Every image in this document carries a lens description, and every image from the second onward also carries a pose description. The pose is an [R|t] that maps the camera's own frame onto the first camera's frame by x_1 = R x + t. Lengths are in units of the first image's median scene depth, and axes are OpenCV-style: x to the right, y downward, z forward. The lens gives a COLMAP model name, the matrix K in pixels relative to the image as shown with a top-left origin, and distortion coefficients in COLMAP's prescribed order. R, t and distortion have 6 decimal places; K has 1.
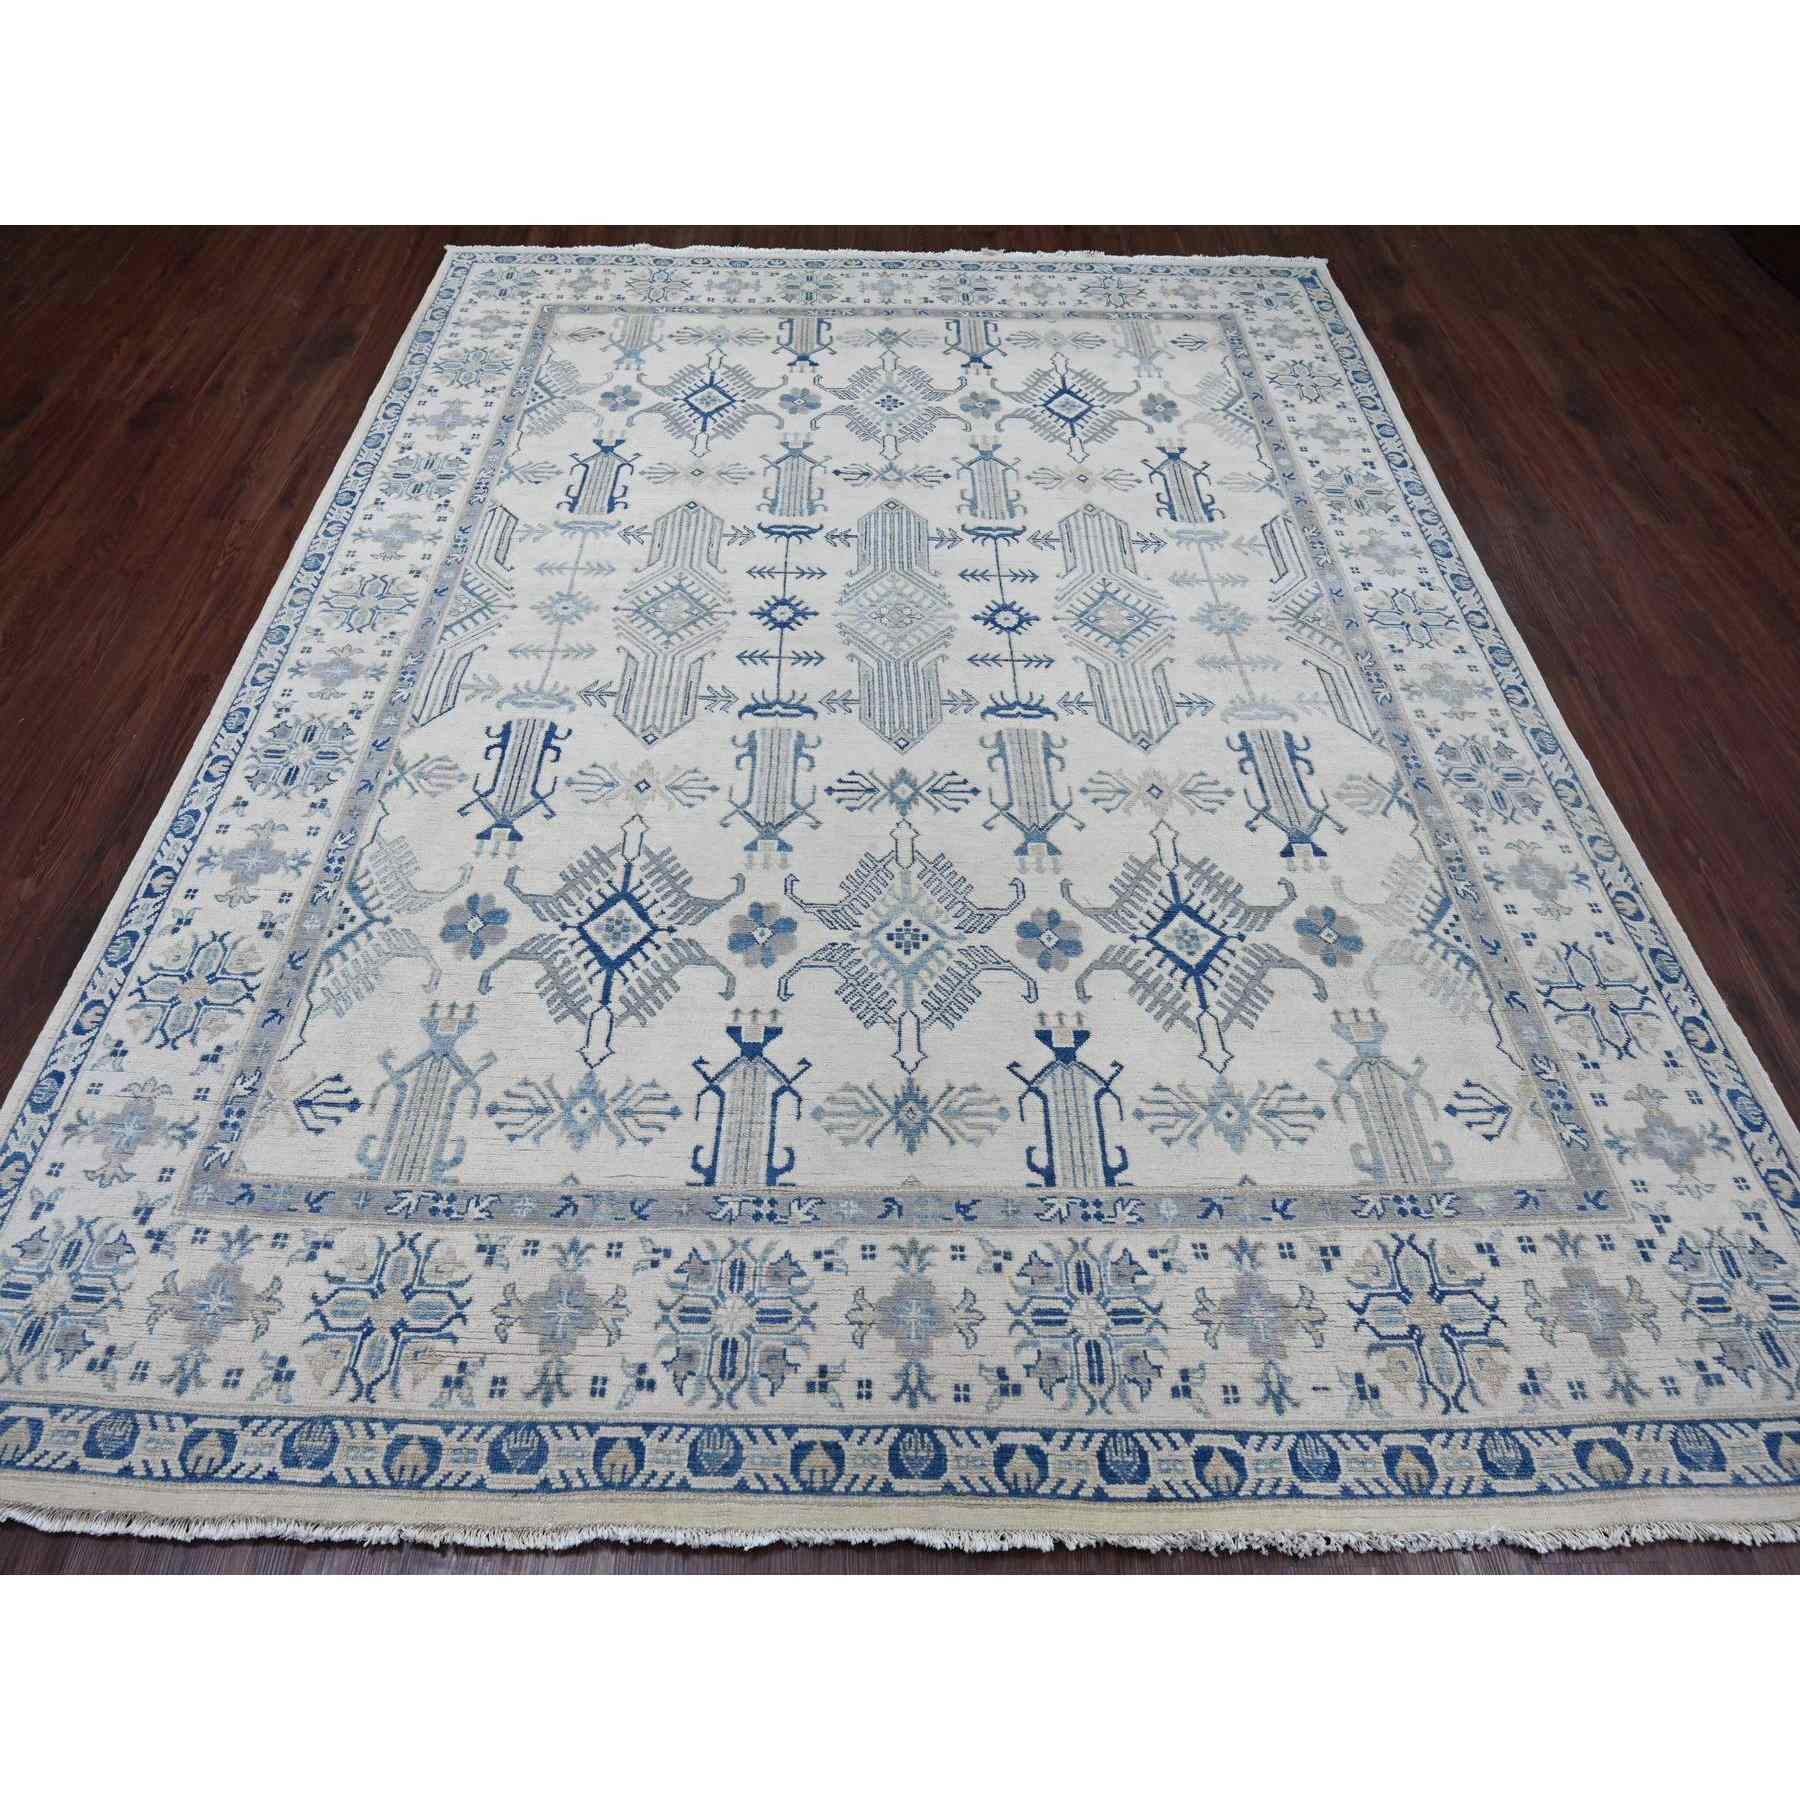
lens RADIAL K [[1010.2, 0, 897.4], [0, 1010.2, 874.1], [0, 0, 1]] dist [-0.006211, -0.000575]
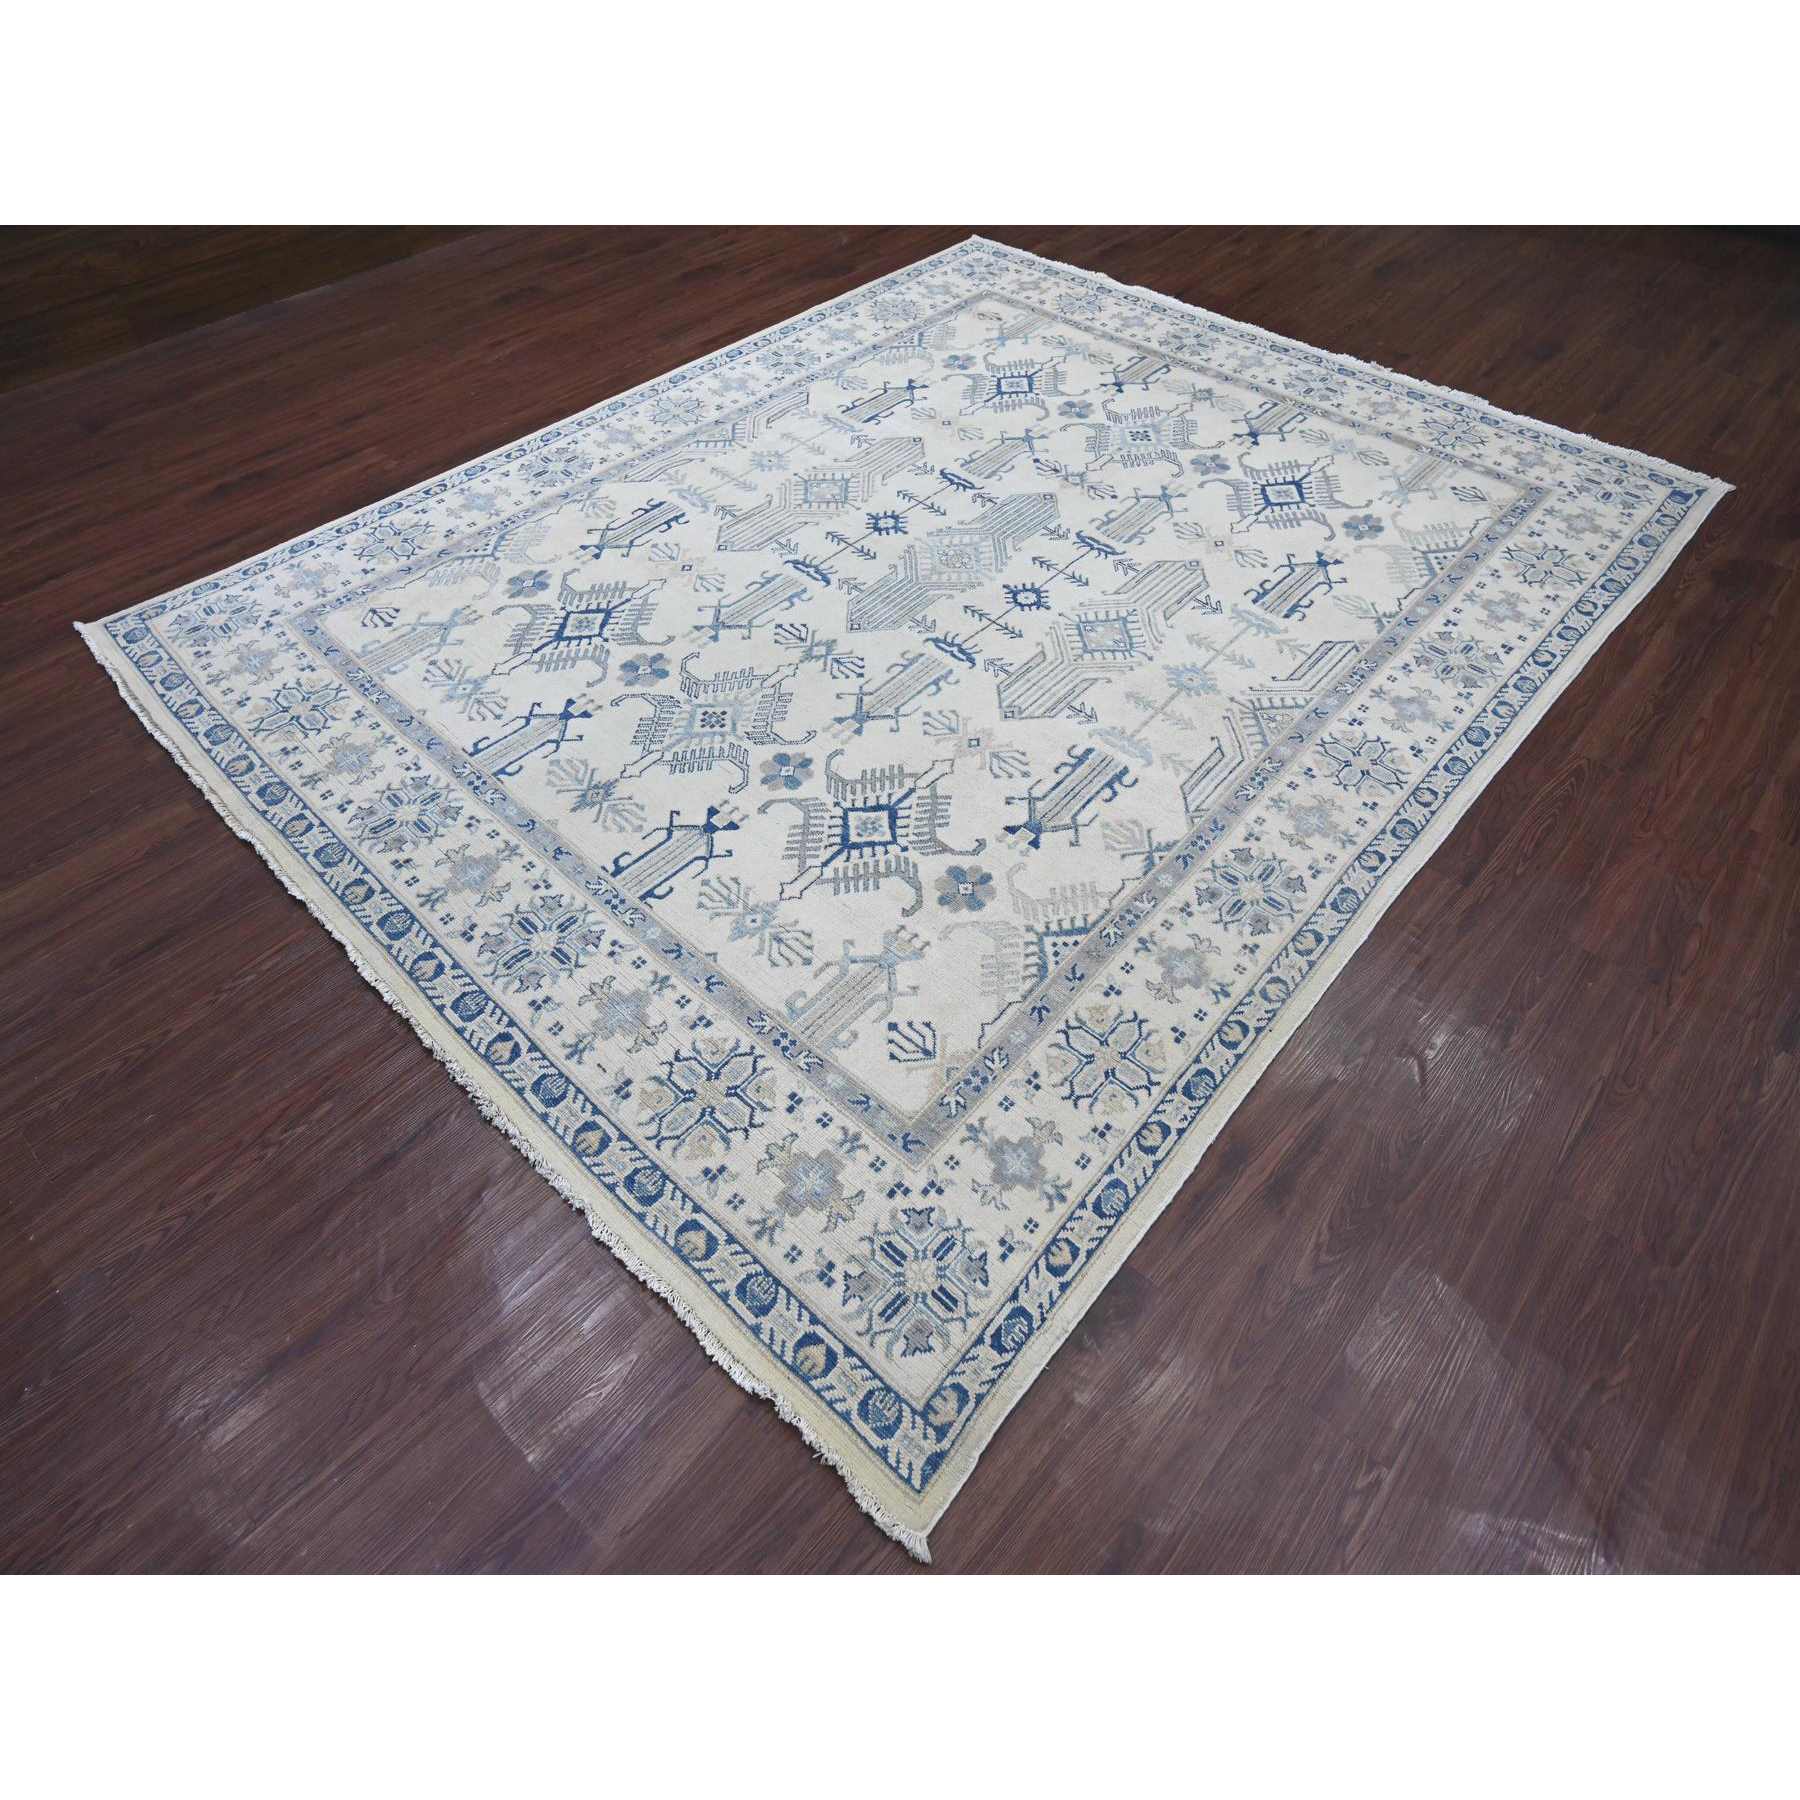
lens RADIAL K [[973.0, 0, 900.0], [0, 973.0, 900.0], [0, 0, 1]] dist [-0.006986, 0.000653]
pose [[0.738851, 0.525530, -0.421802, 0.787467], [-0.540510, 0.835982, 0.094778, 0.008070], [0.402428, 0.157961, 0.901721, 0.004454]]
